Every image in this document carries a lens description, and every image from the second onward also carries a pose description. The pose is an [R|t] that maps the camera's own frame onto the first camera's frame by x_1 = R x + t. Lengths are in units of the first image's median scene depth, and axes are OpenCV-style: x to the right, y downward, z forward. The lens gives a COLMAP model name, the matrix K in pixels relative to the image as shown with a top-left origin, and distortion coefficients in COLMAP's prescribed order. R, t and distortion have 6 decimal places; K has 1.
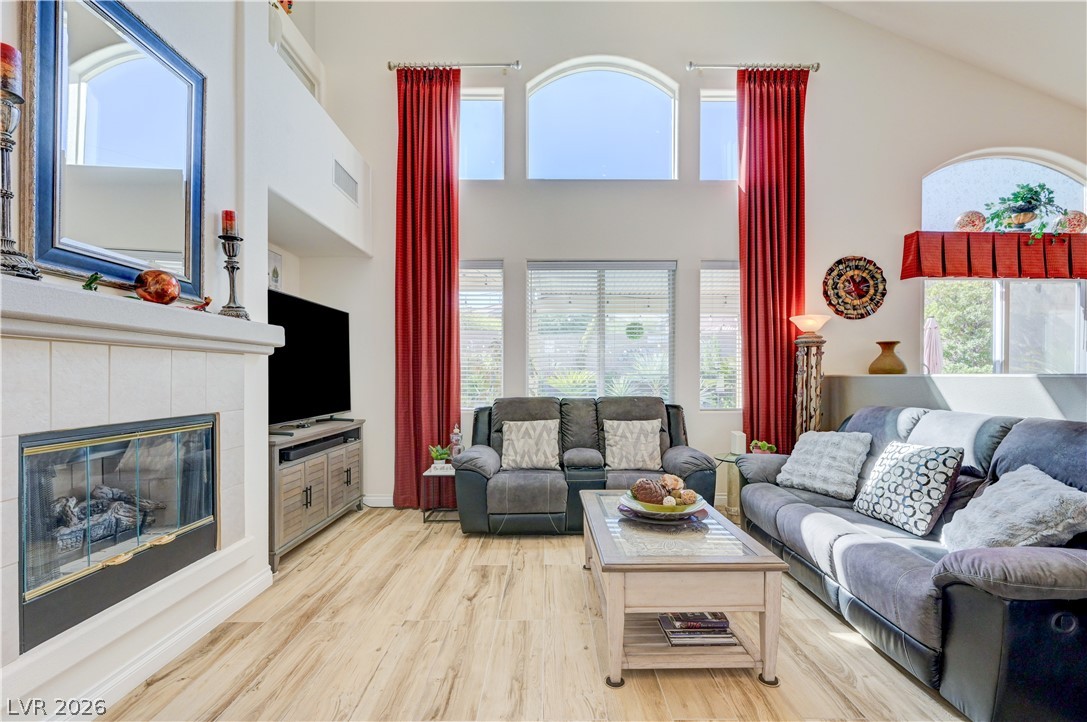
lens RADIAL K [[487.3, 0, 548.3], [0, 487.3, 381.4], [0, 0, 1]] dist [-0.000683, 0.000027]
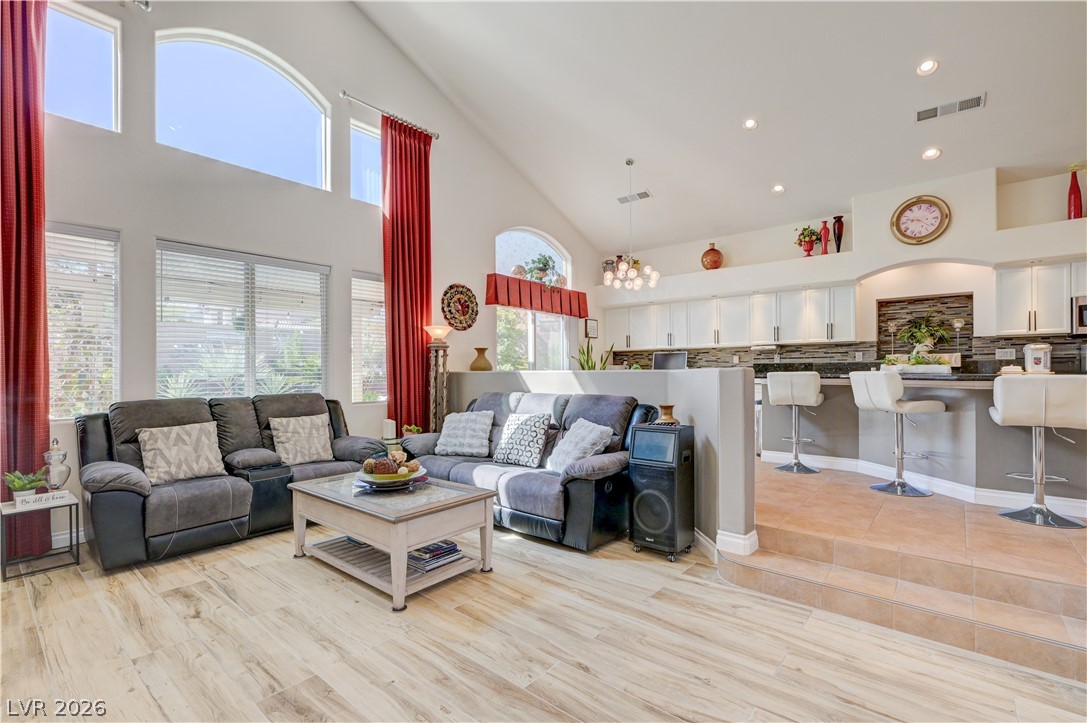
lens RADIAL K [[490.0, 0, 548.9], [0, 490.0, 370.3], [0, 0, 1]] dist [-0.000131, 0.000350]
pose [[0.645730, -0.001518, 0.763564, -0.265597], [0.014477, 0.999843, -0.010255, 0.000573], [-0.763429, 0.017676, 0.645650, -0.069921]]
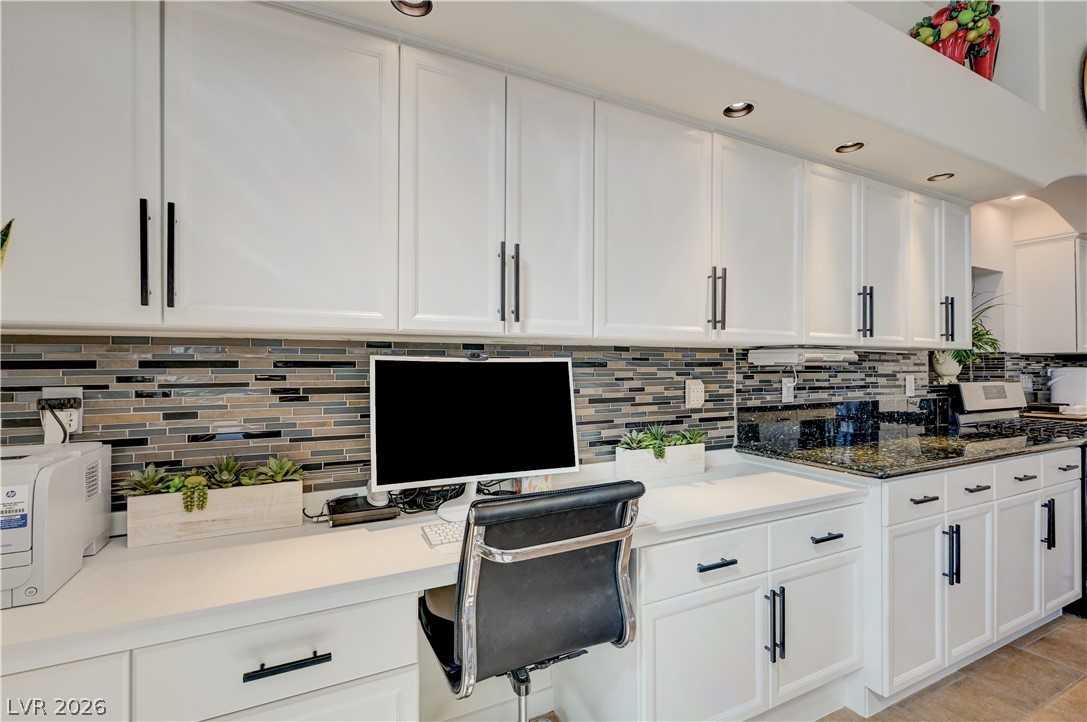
lens RADIAL K [[490.0, 0, 548.9], [0, 490.0, 369.8], [0, 0, 1]] dist [-0.000131, 0.000350]
pose [[-0.443827, -0.005946, 0.896093, 1.120173], [0.009675, 0.999888, 0.011427, -0.074942], [-0.896060, 0.013741, -0.443720, 0.869419]]
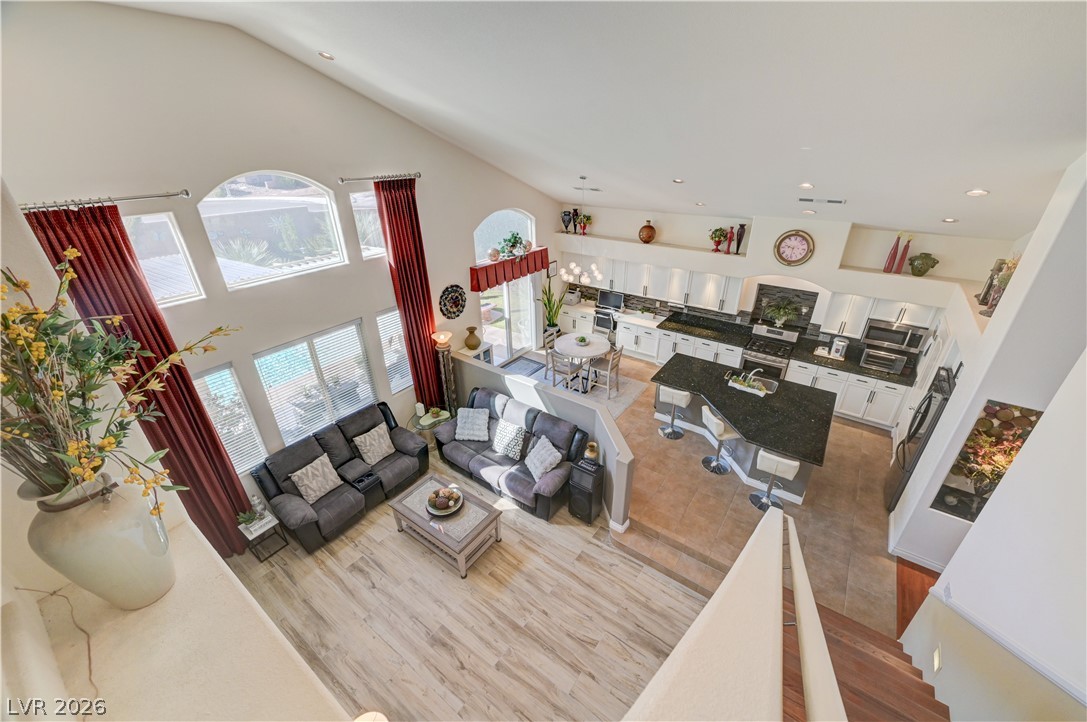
lens RADIAL K [[428.5, 0, 547.9], [0, 428.5, 364.2], [0, 0, 1]] dist [0.000205, 0.000006]
pose [[0.589439, -0.381536, 0.712034, -0.402351], [0.021133, 0.888415, 0.458554, -0.741078], [-0.807537, -0.255242, 0.531729, -0.198345]]
